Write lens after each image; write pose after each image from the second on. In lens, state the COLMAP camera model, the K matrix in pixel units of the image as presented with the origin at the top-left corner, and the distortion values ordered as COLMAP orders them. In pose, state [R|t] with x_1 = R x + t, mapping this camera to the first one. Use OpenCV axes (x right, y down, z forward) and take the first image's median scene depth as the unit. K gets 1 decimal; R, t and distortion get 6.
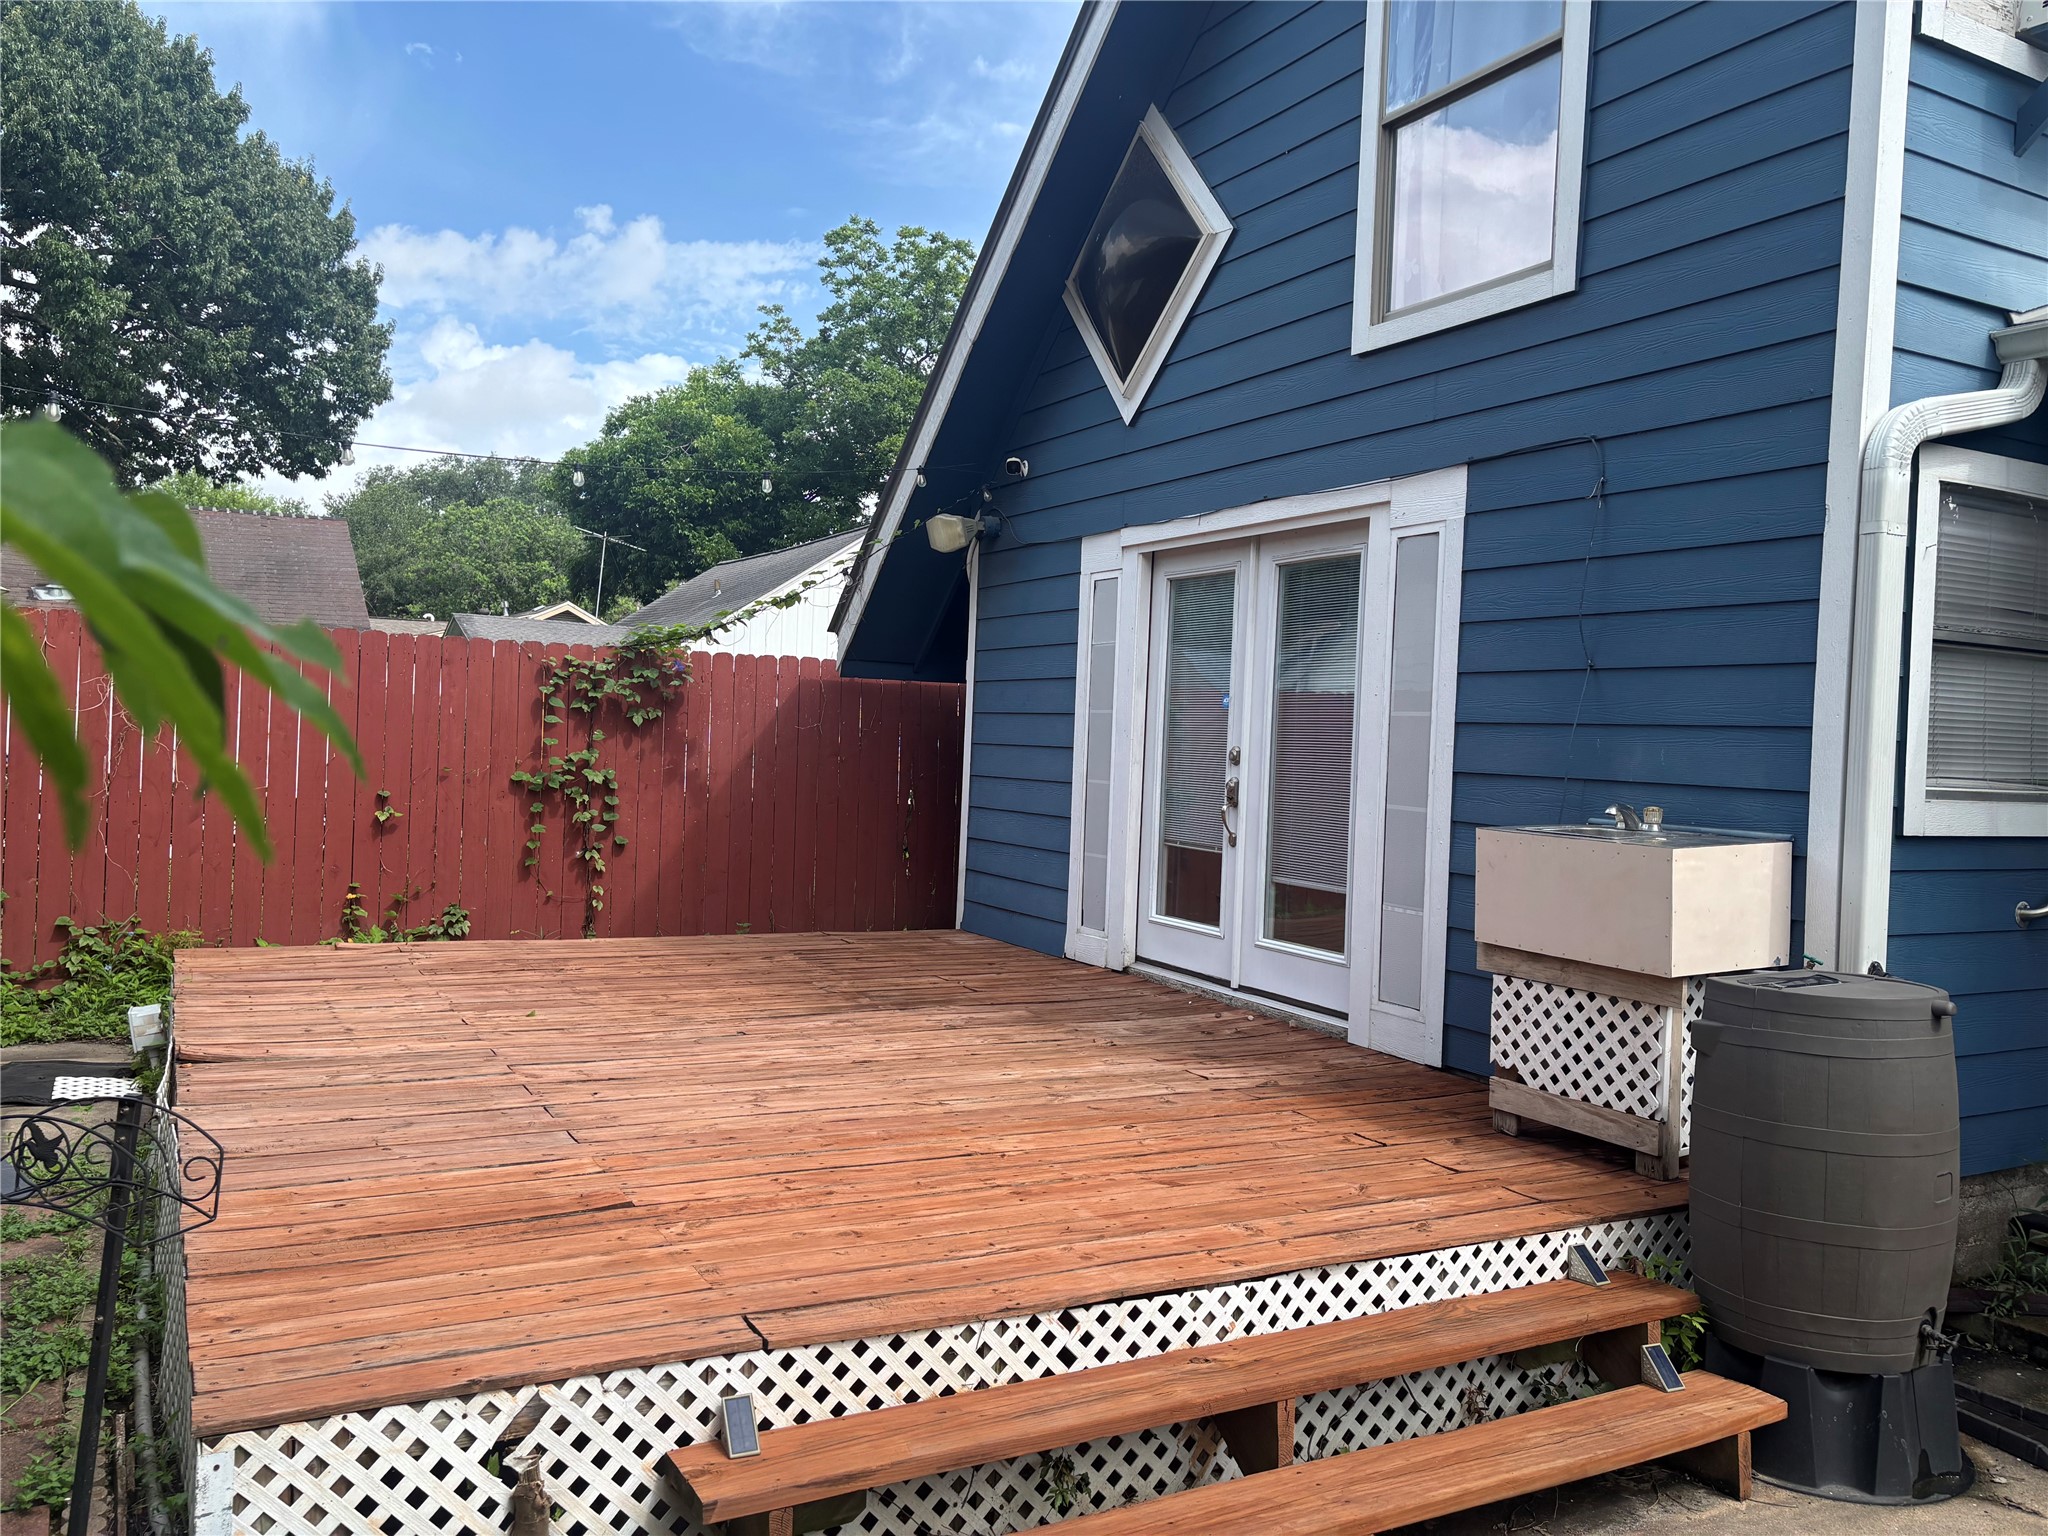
lens RADIAL K [[1541.6, 0, 1011.2], [0, 1541.6, 773.4], [0, 0, 1]] dist [0.063118, -0.063352]
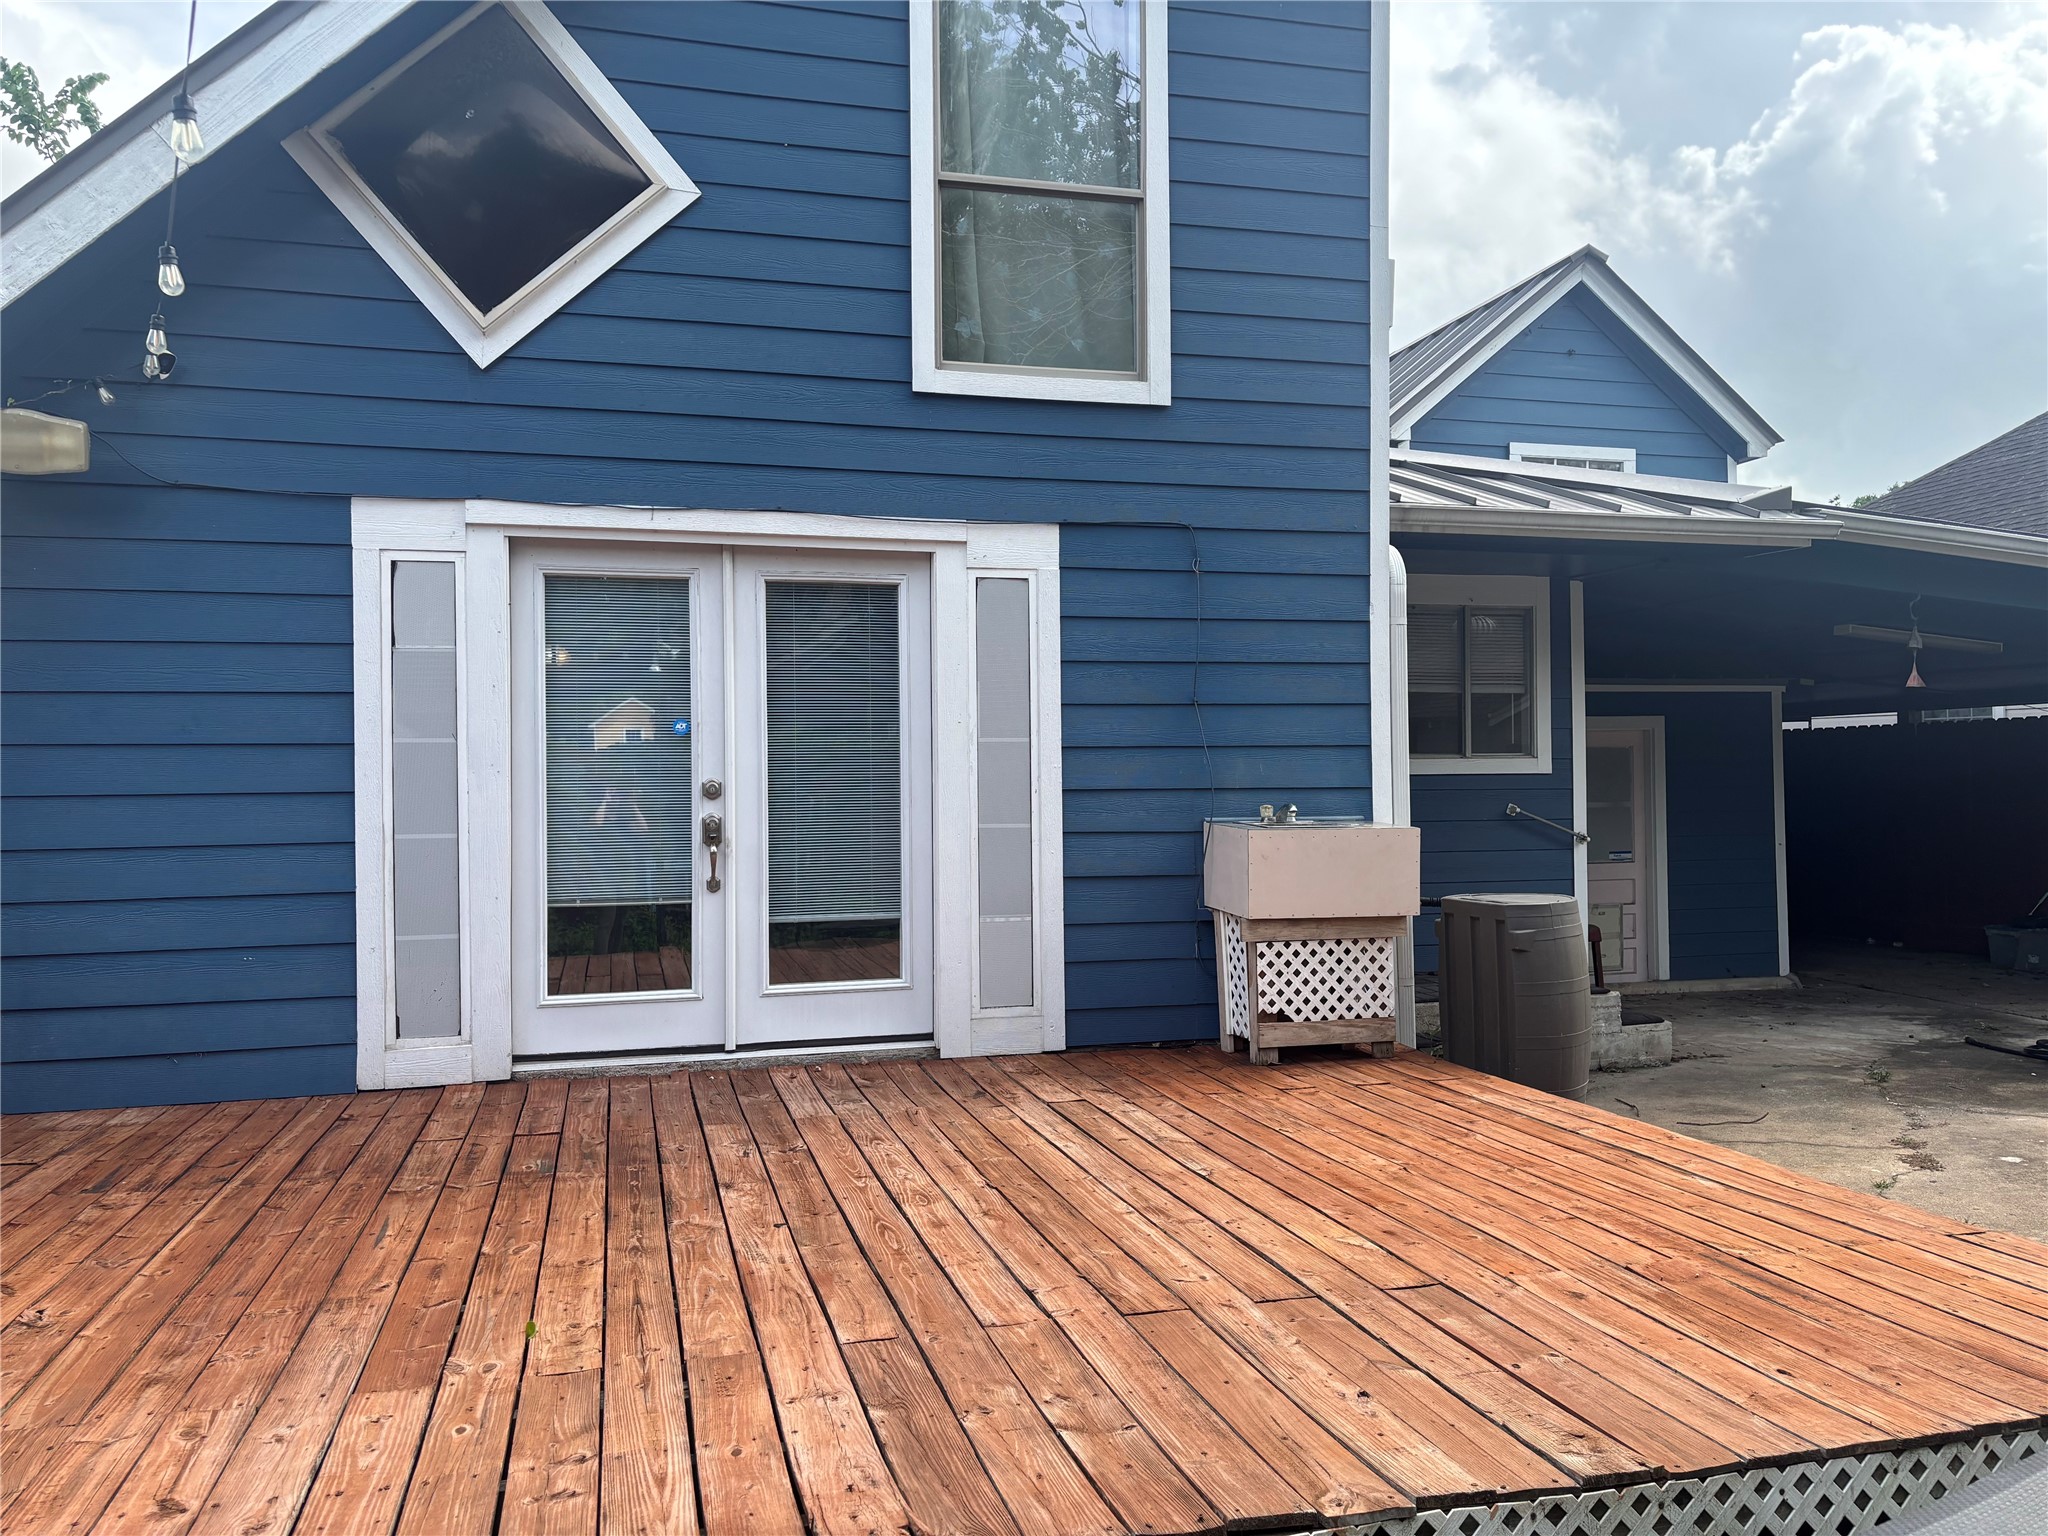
lens RADIAL K [[1541.6, 0, 1014.6], [0, 1541.6, 758.7], [0, 0, 1]] dist [0.063118, -0.063352]
pose [[0.230180, -0.017156, 0.972997, -0.856289], [0.043292, 0.999035, 0.007374, -0.035251], [-0.972185, 0.040426, 0.230701, 0.794804]]
